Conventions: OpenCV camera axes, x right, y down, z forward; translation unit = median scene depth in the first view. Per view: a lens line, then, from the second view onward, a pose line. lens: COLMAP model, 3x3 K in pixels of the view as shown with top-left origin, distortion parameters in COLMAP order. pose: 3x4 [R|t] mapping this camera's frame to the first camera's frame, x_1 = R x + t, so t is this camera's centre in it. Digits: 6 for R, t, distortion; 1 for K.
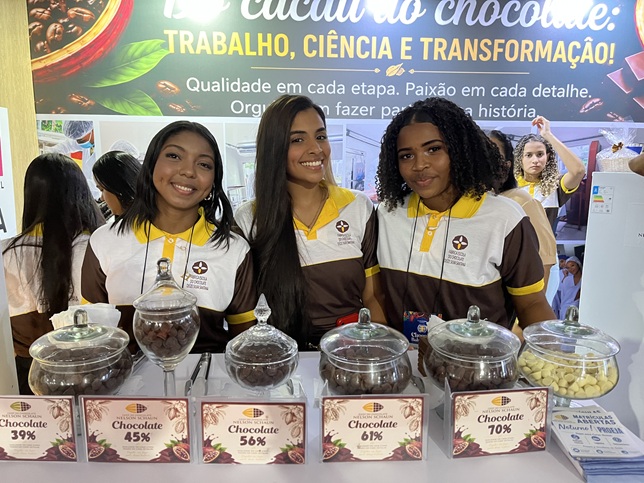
lens RADIAL K [[492.4, 0, 322.0], [0, 492.4, 241.5], [0, 0, 1]] dist [0.073891, -0.101047]
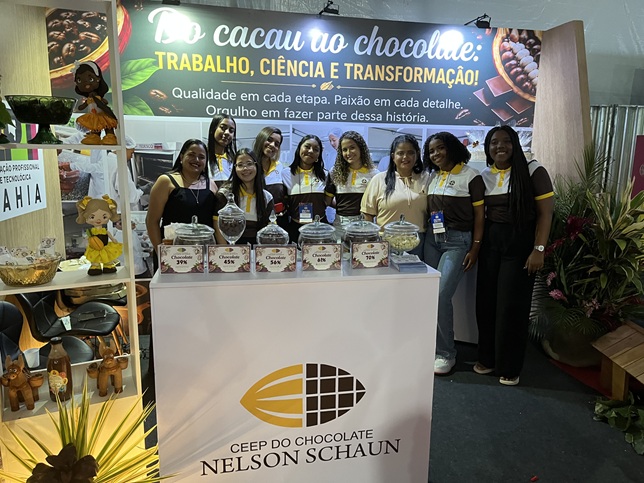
lens RADIAL K [[507.2, 0, 322.9], [0, 507.2, 248.4], [0, 0, 1]] dist [0.055790, -0.069621]
pose [[0.990435, -0.016513, 0.136990, -0.067193], [0.012702, 0.999509, 0.028649, 0.068217], [-0.137396, -0.026635, 0.990158, -0.427672]]
